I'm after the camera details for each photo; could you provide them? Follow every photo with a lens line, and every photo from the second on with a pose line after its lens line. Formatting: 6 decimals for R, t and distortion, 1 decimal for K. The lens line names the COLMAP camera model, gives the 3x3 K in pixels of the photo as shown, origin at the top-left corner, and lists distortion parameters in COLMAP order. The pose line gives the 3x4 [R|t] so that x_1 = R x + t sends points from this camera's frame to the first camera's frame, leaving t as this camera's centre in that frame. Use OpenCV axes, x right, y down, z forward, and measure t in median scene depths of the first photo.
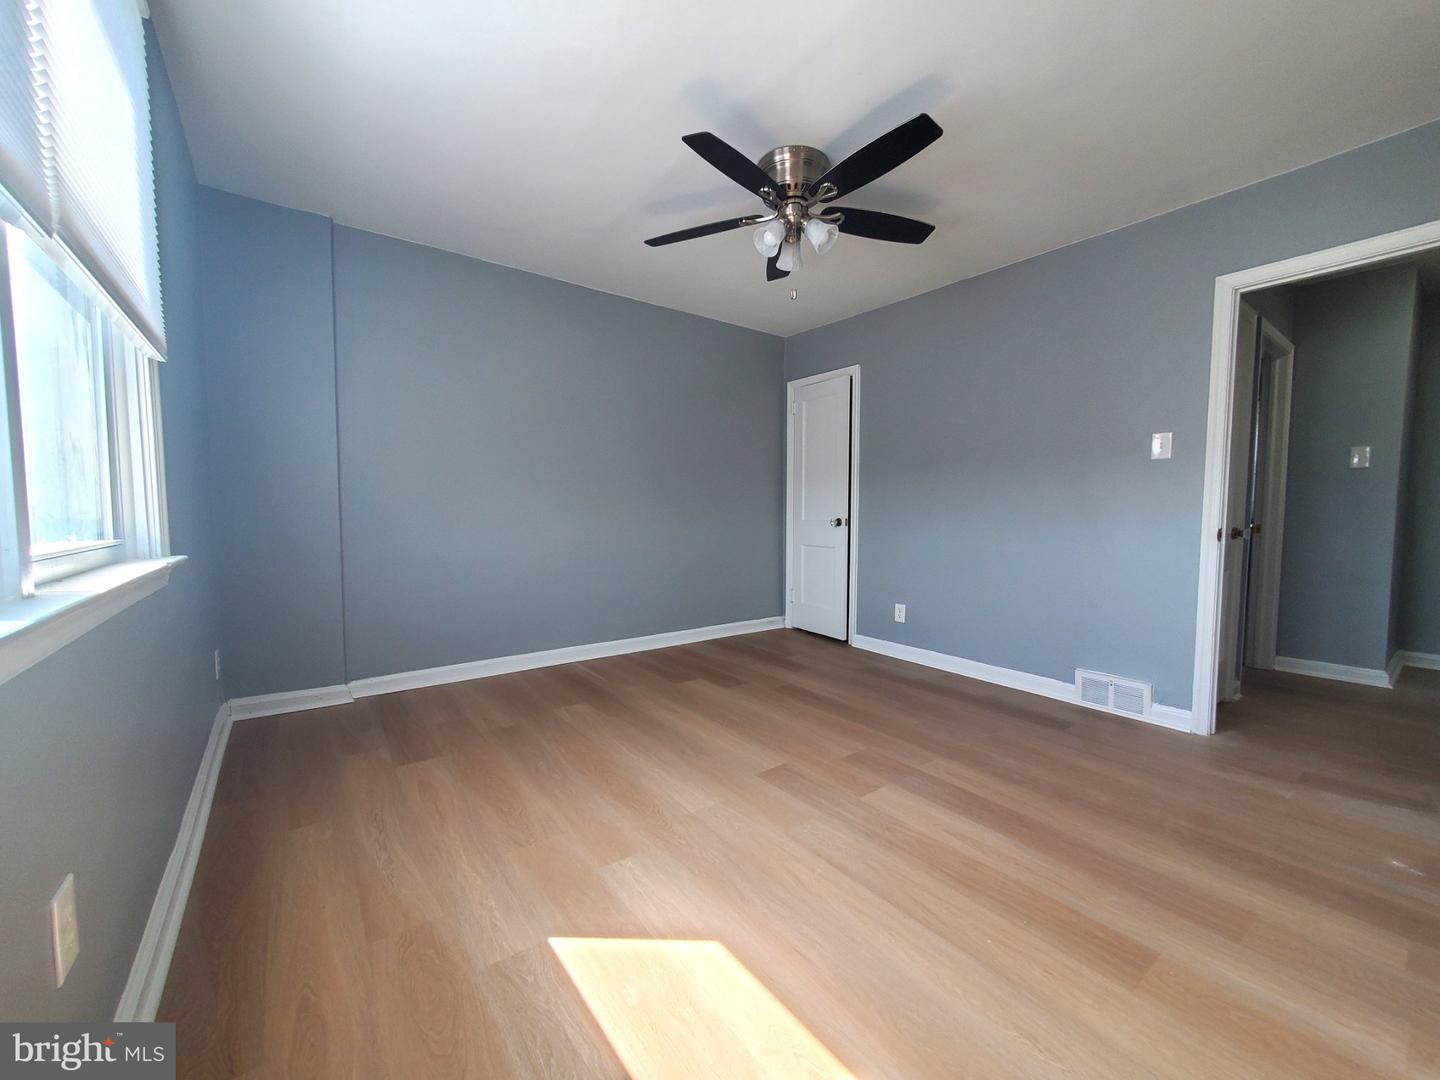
lens RADIAL K [[573.7, 0, 716.1], [0, 573.7, 546.1], [0, 0, 1]] dist [0.000355, -0.000375]
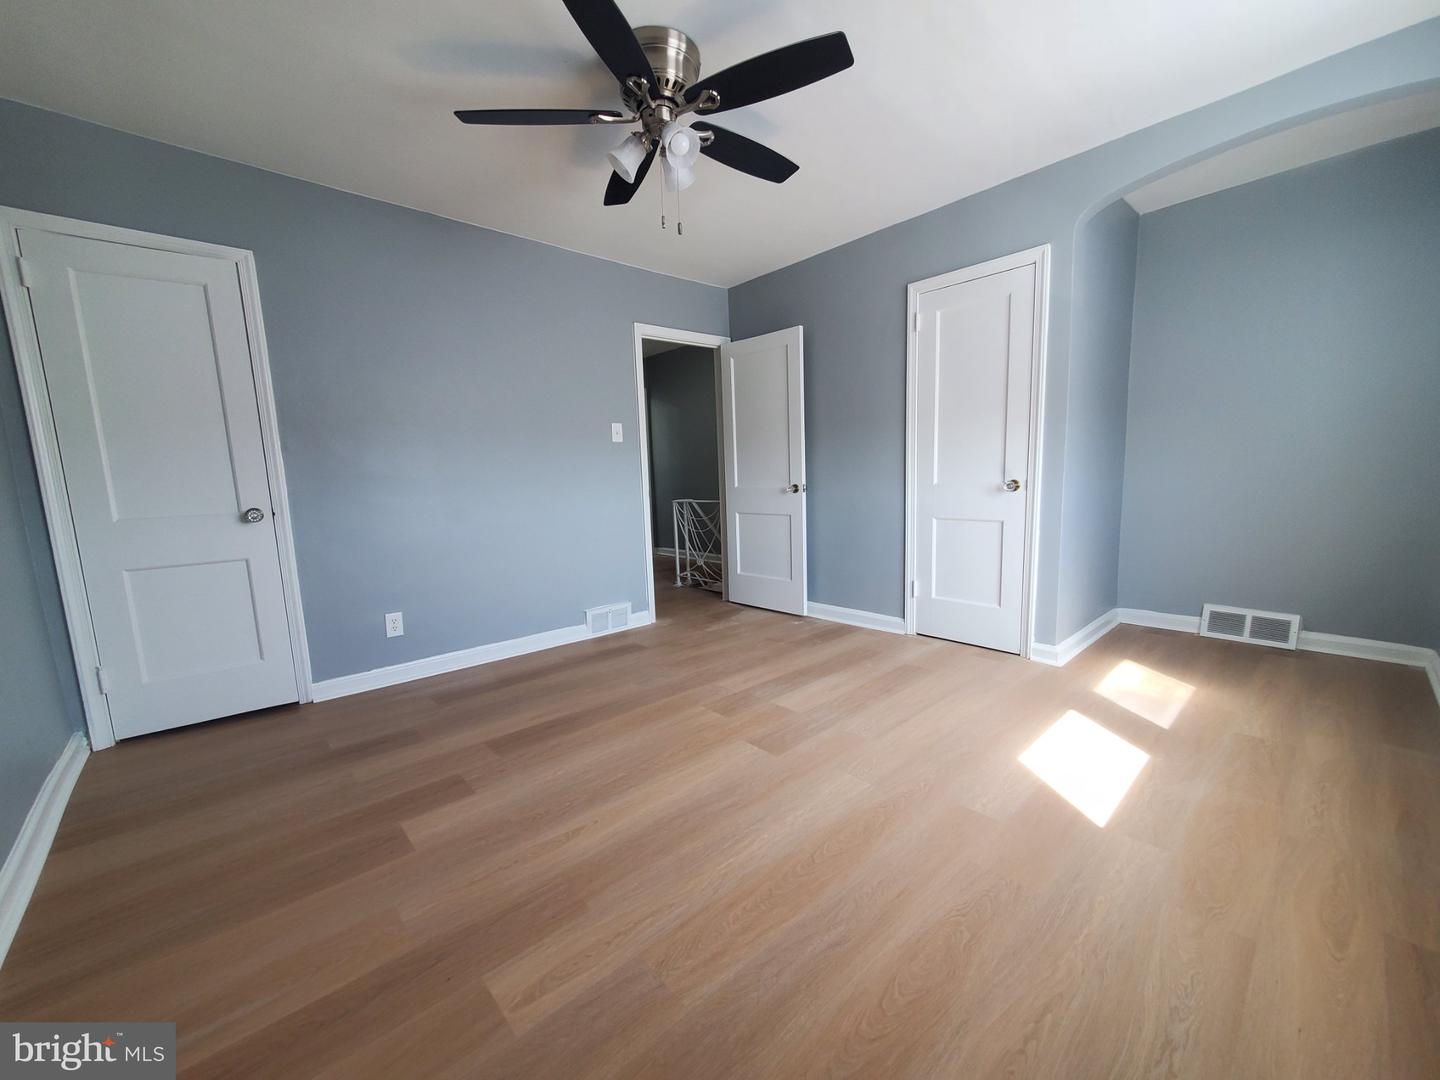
lens RADIAL K [[573.7, 0, 716.4], [0, 573.7, 543.4], [0, 0, 1]] dist [0.000355, -0.000375]
pose [[-0.098507, -0.126058, 0.987120, -0.780148], [0.093988, 0.986332, 0.135337, -0.088445], [-0.990688, 0.106109, -0.085313, 1.079045]]
